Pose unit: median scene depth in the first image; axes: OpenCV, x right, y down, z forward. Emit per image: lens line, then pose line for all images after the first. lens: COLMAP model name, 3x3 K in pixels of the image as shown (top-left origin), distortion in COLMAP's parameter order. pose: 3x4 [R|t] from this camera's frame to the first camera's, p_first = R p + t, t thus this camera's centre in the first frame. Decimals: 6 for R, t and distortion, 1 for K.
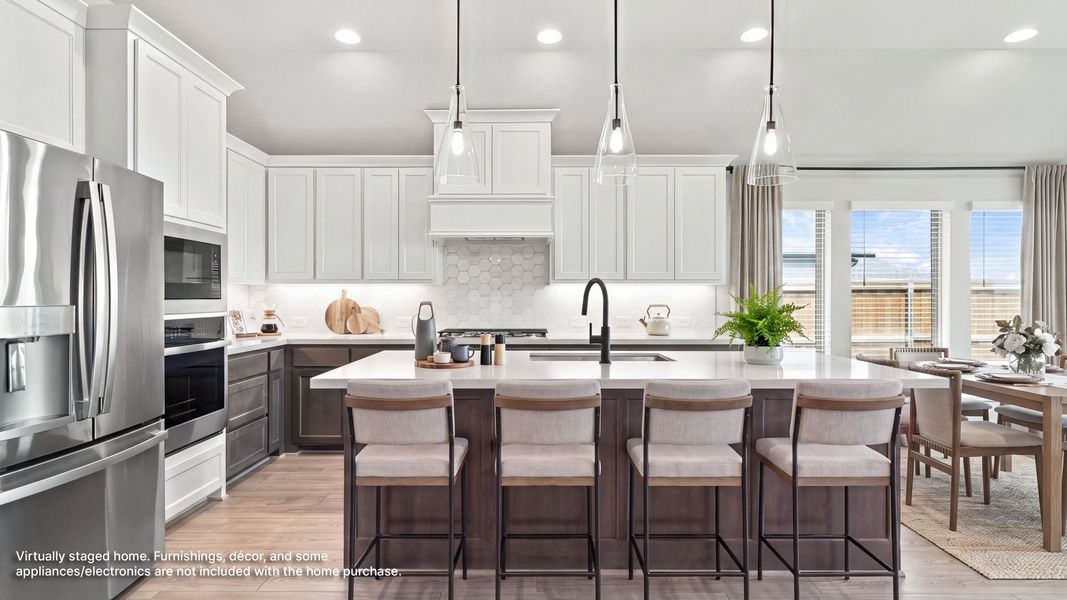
lens RADIAL K [[482.3, 0, 525.8], [0, 482.3, 295.2], [0, 0, 1]] dist [-0.001866, -0.000500]
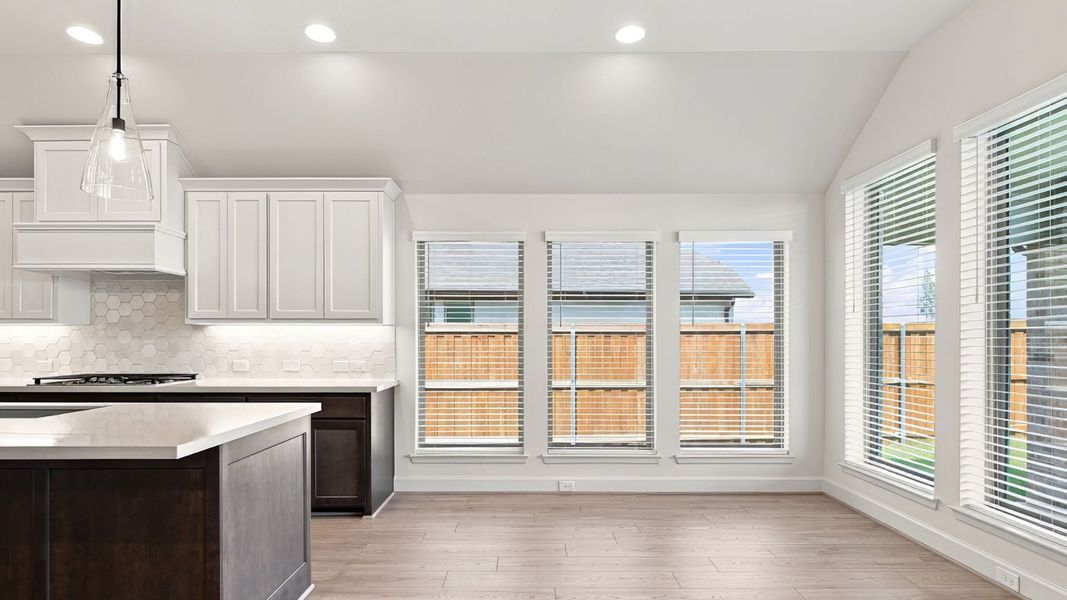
lens RADIAL K [[543.5, 0, 531.6], [0, 543.5, 343.2], [0, 0, 1]] dist [0.013318, 0.001403]
pose [[0.999999, 0.001347, -0.000125, 0.643402], [-0.001346, 0.999926, 0.012086, 0.000108], [0.000141, -0.012086, 0.999927, -0.012542]]
